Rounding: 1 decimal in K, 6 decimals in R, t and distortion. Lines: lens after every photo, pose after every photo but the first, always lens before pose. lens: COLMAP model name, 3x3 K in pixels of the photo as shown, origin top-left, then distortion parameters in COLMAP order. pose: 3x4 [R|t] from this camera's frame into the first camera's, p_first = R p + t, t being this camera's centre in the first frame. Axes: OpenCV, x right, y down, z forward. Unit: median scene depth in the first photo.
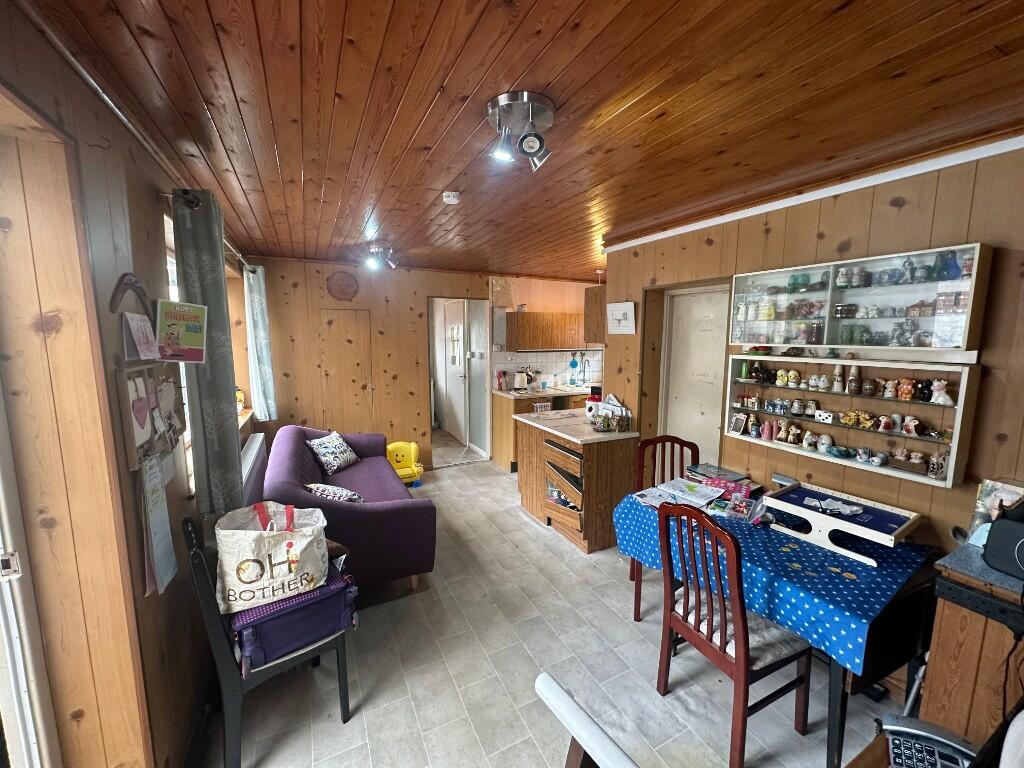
lens RADIAL K [[404.0, 0, 510.4], [0, 404.0, 384.0], [0, 0, 1]] dist [0.002854, 0.000219]
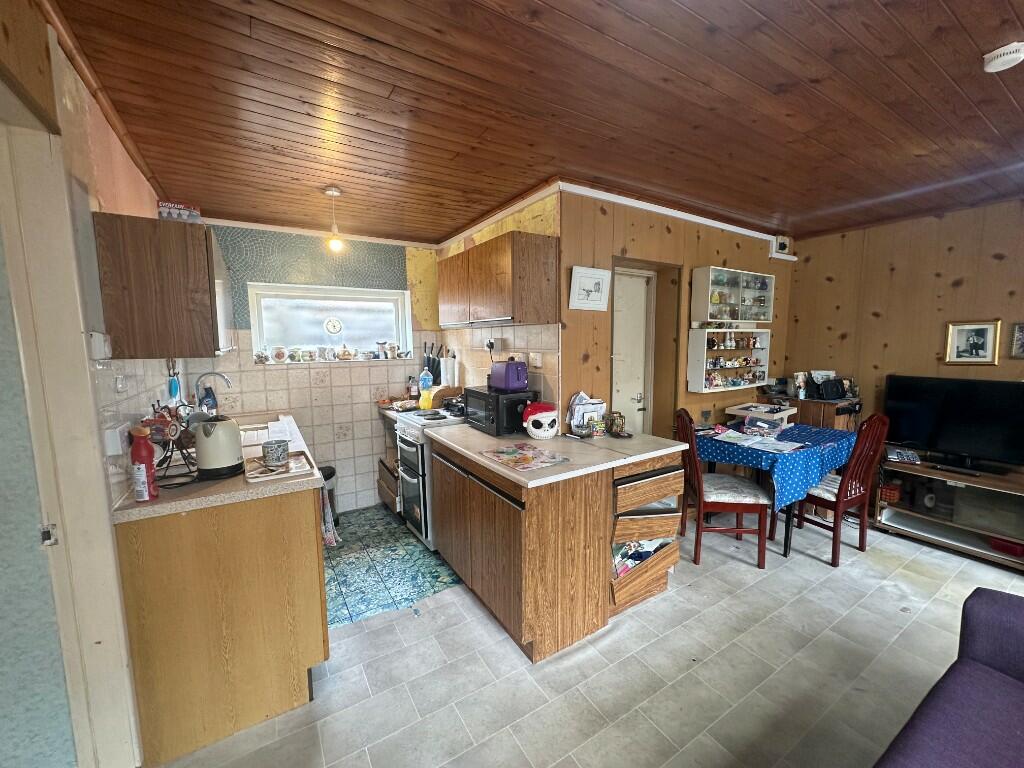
lens RADIAL K [[404.0, 0, 507.0], [0, 404.0, 382.6], [0, 0, 1]] dist [0.002854, 0.000219]
pose [[-0.088782, -0.115180, 0.989369, -0.497267], [0.133730, 0.982920, 0.126430, -0.108520], [-0.987033, 0.143533, -0.071863, 1.257472]]
